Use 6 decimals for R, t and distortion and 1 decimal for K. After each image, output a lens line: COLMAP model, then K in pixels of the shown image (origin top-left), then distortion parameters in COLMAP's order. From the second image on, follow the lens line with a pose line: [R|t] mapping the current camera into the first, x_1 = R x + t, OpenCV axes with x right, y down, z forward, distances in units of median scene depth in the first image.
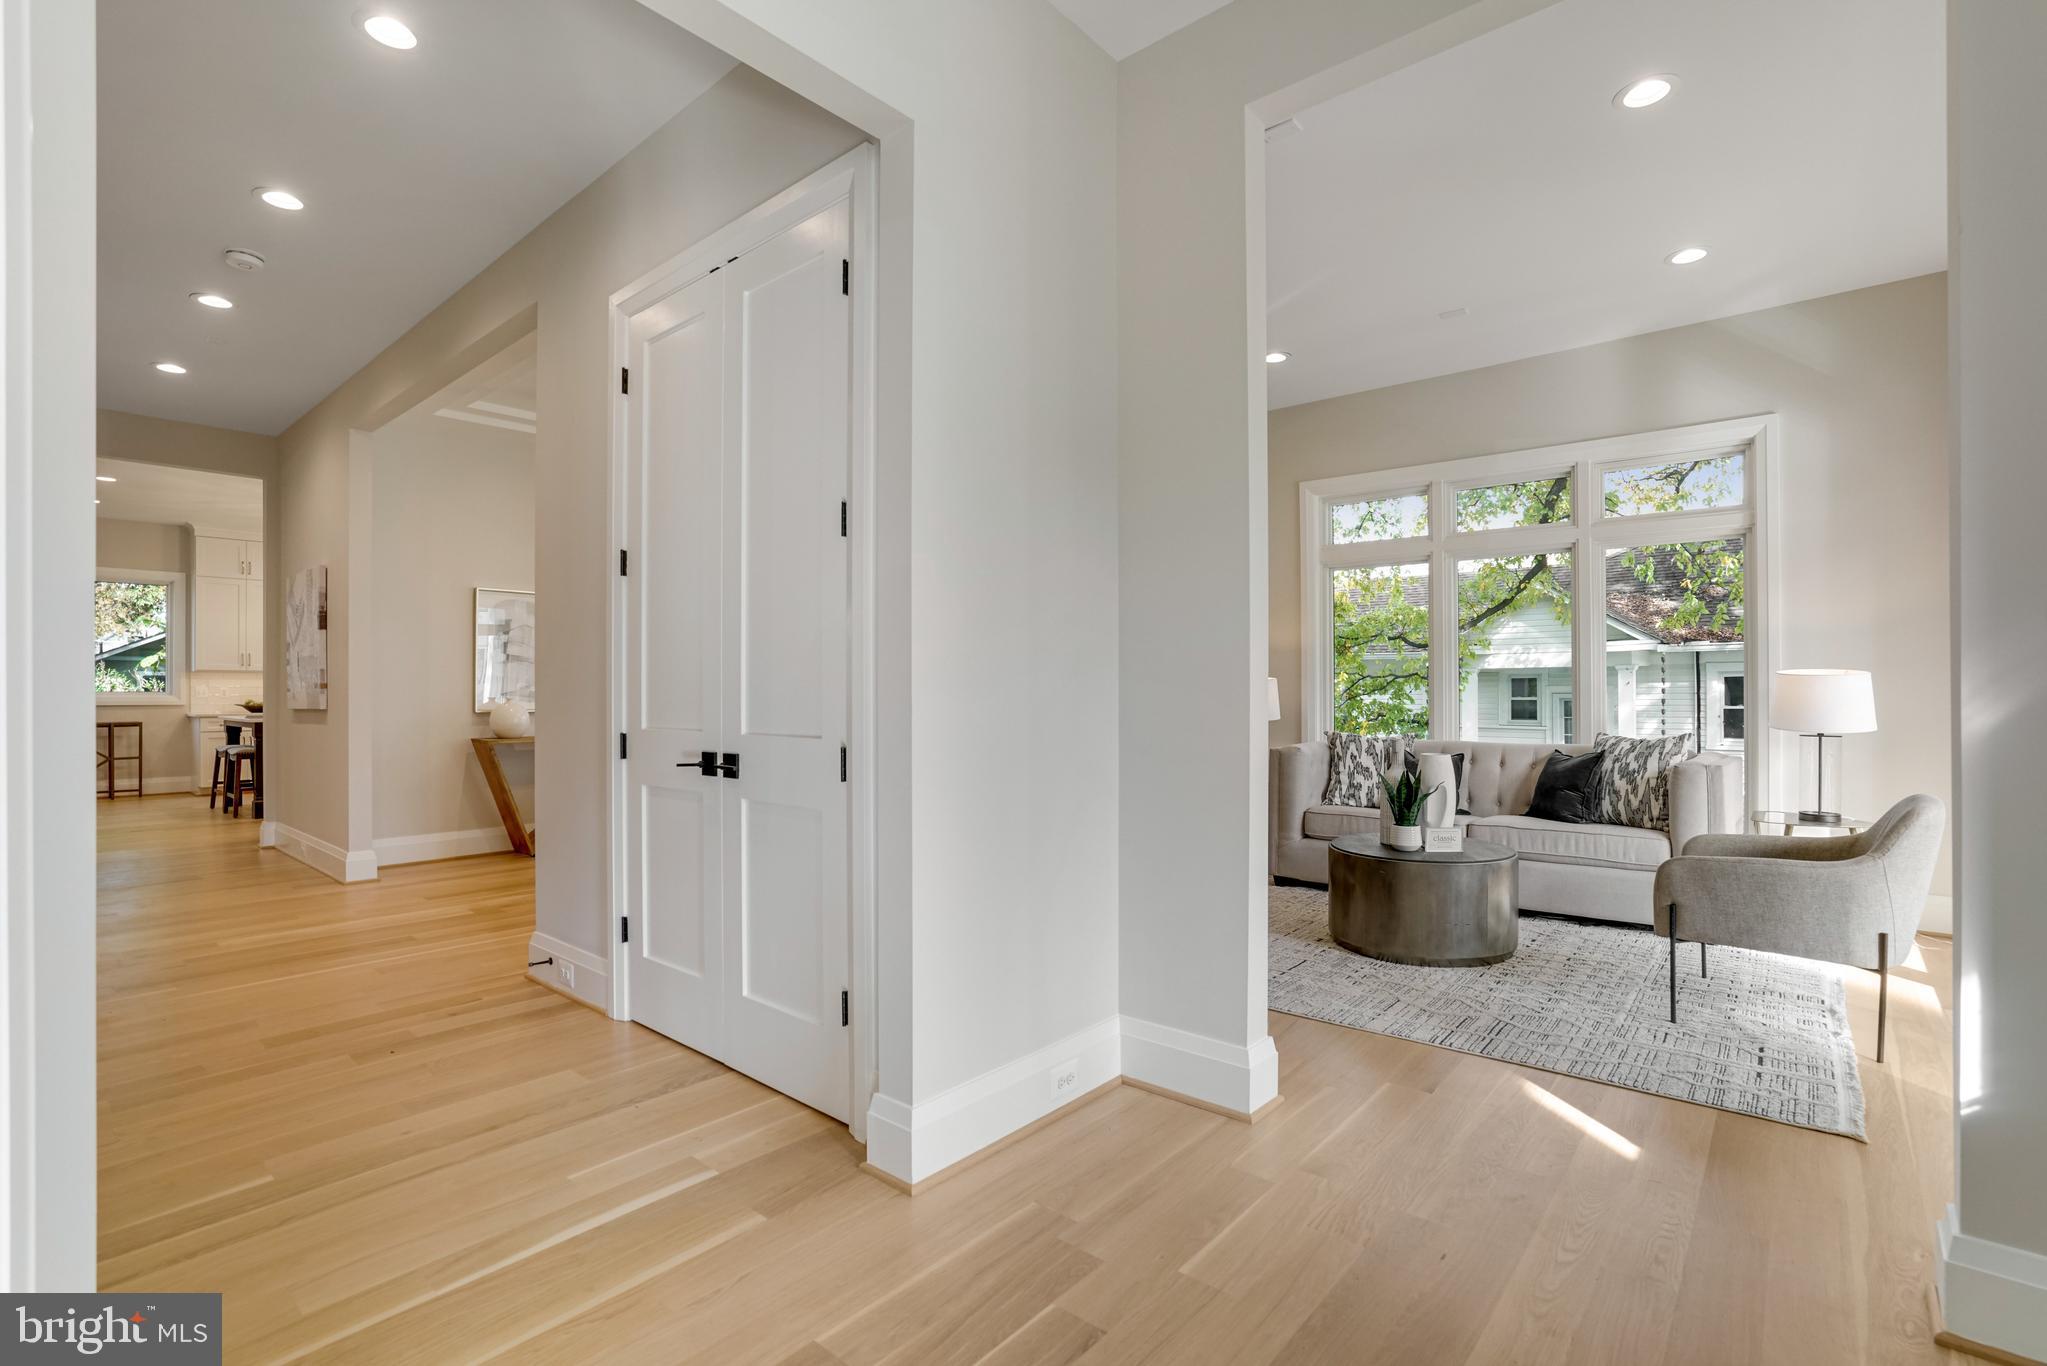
lens RADIAL K [[934.3, 0, 1026.2], [0, 934.3, 698.5], [0, 0, 1]] dist [-0.004727, 0.000452]
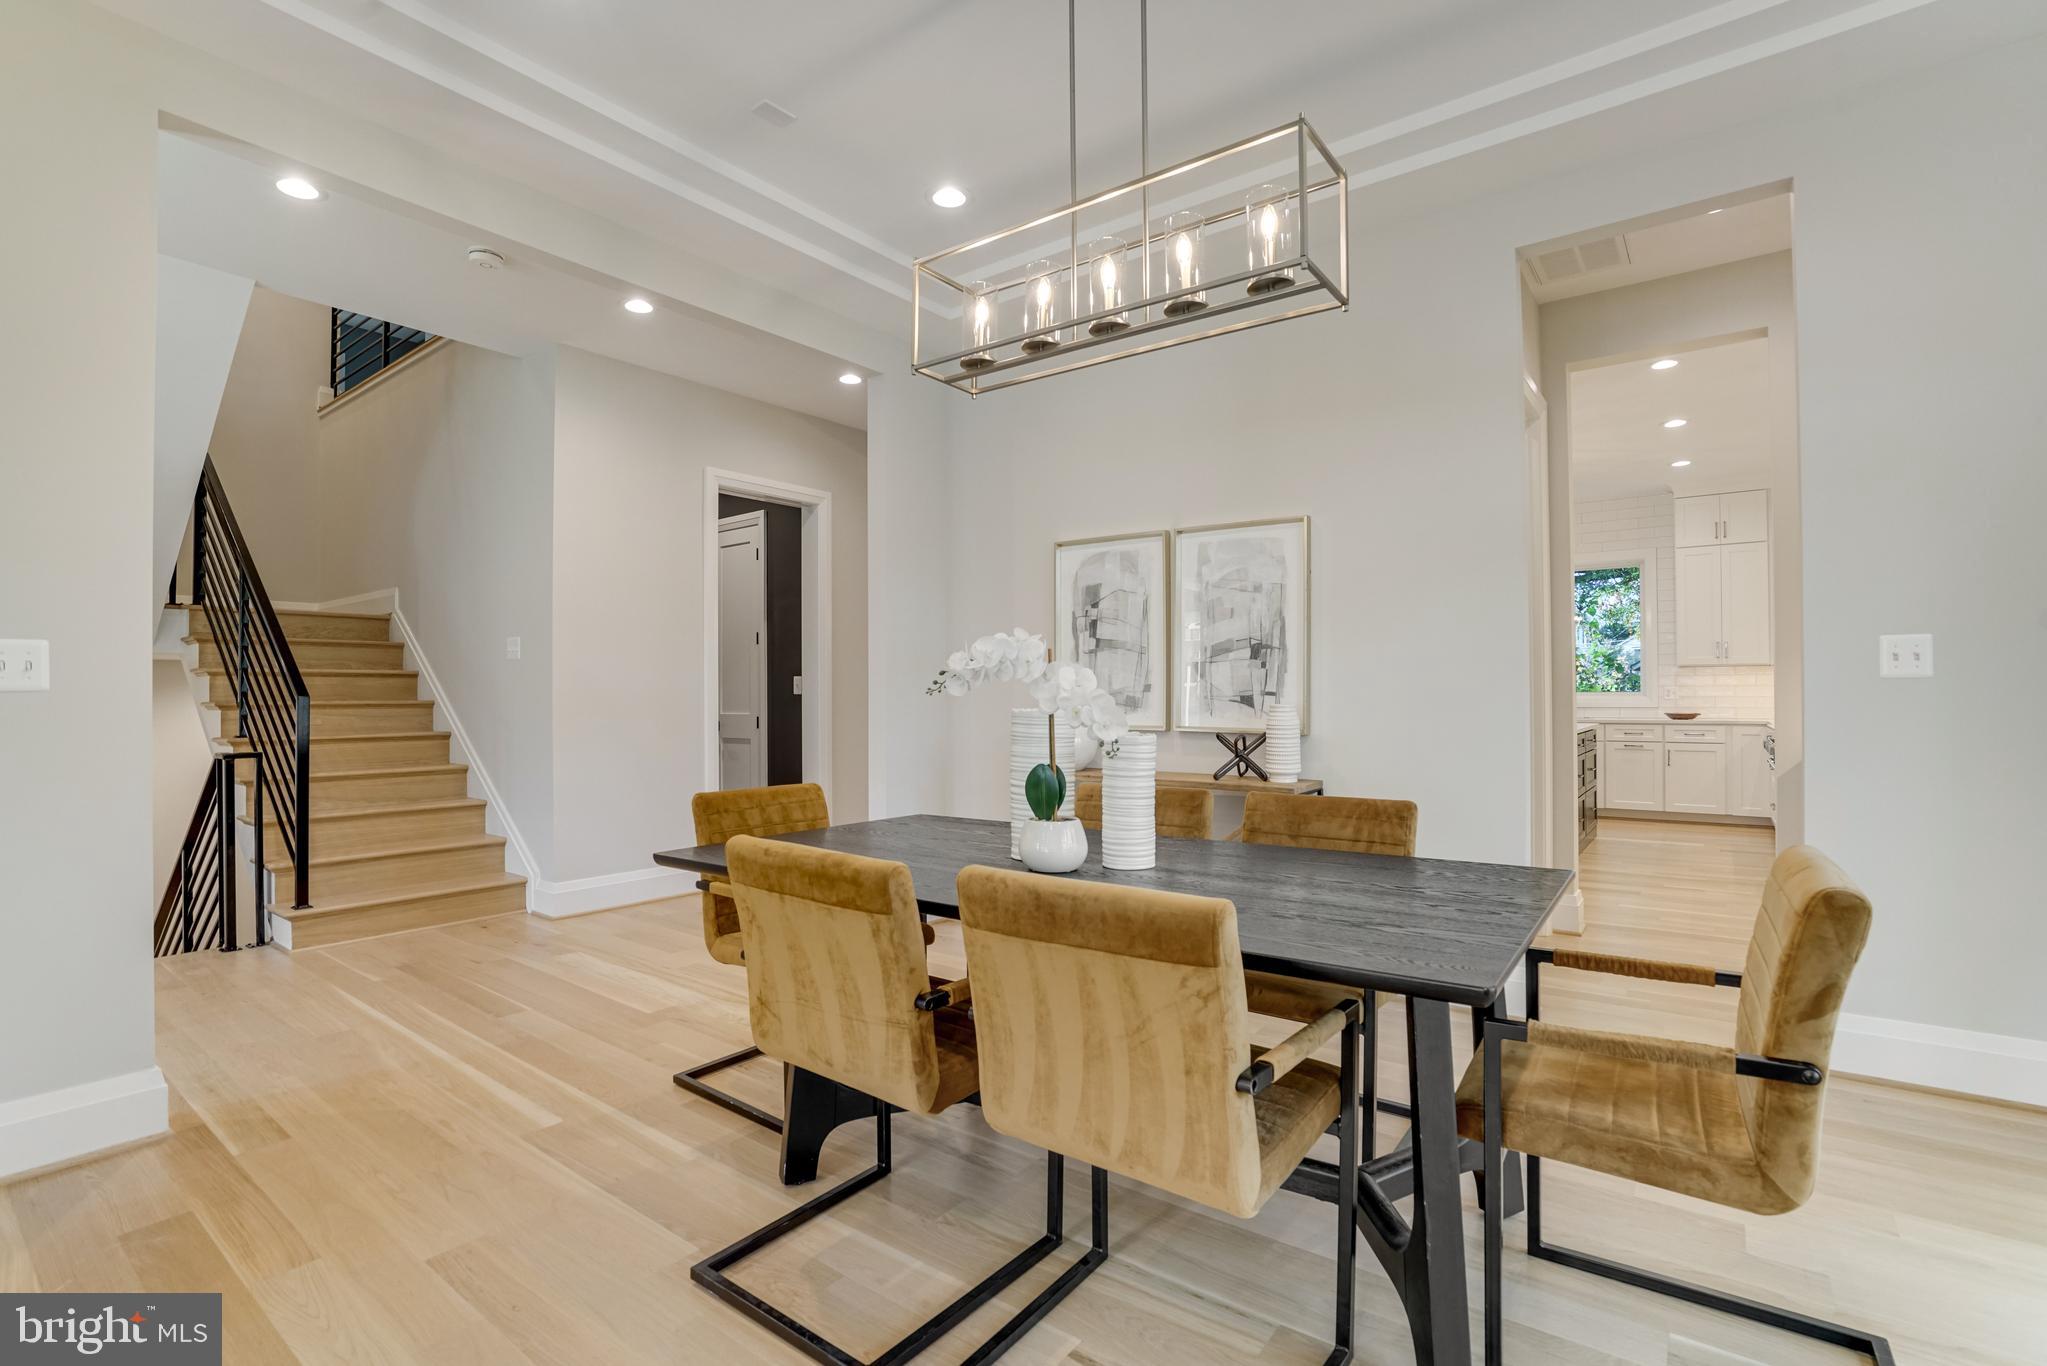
lens RADIAL K [[934.3, 0, 1029.8], [0, 934.3, 687.5], [0, 0, 1]] dist [-0.004727, 0.000452]
pose [[0.053327, -0.011851, -0.998507, 0.182316], [0.013022, 0.999853, -0.011172, -0.013266], [0.998492, -0.012407, 0.053473, 1.819907]]
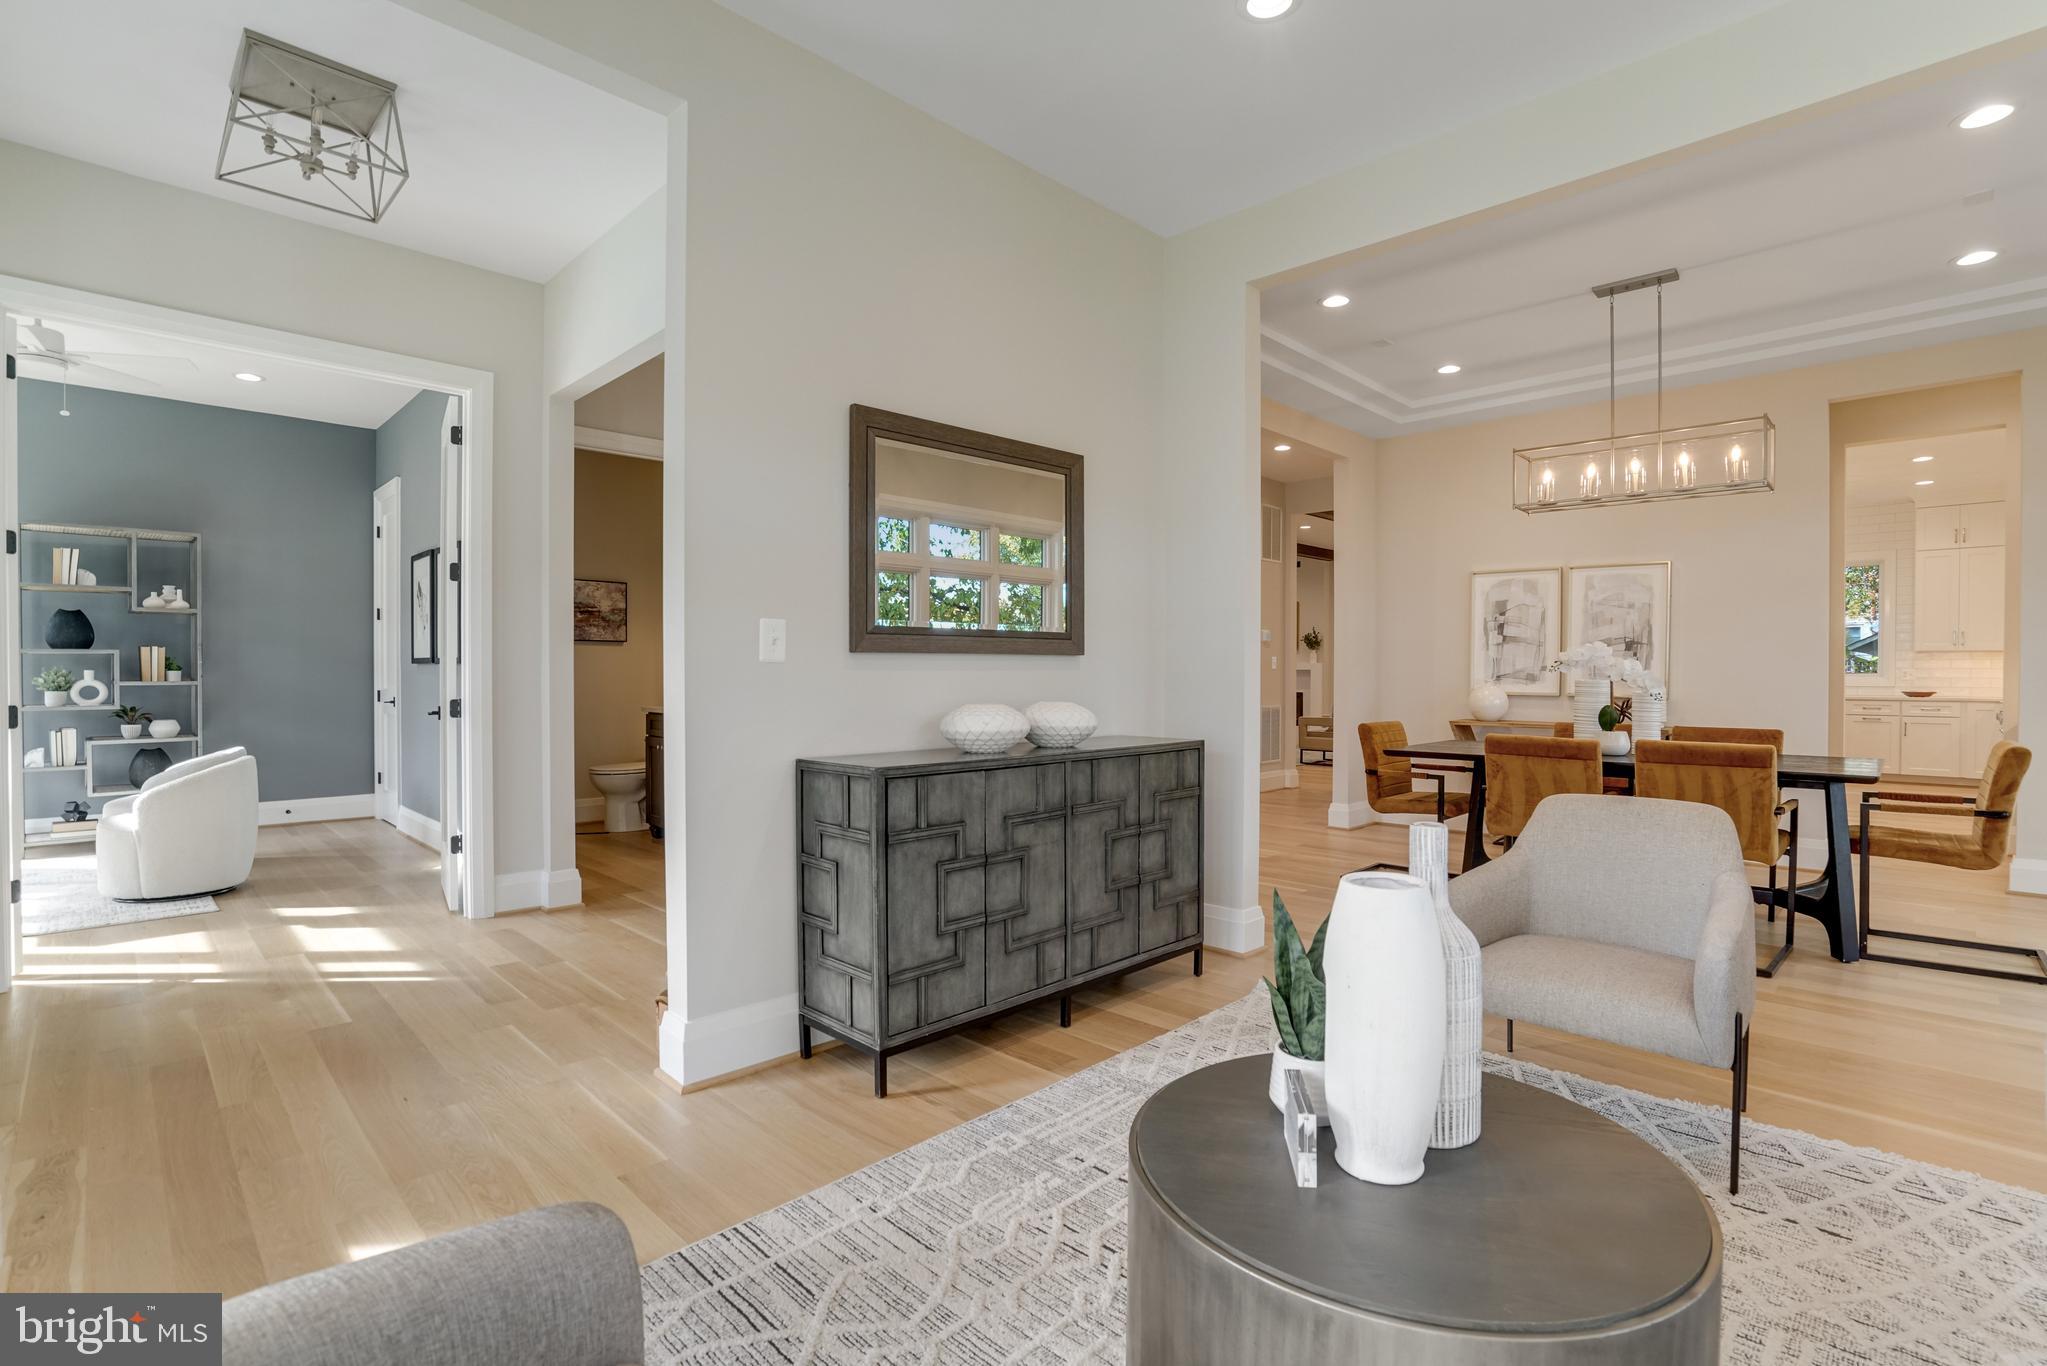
lens RADIAL K [[934.3, 0, 1019.5], [0, 934.3, 679.3], [0, 0, 1]] dist [-0.004727, 0.000452]
pose [[-0.092270, 0.007380, -0.995707, 0.972017], [0.003176, 0.999970, 0.007118, -0.018640], [0.995729, -0.002506, -0.092291, 1.139314]]
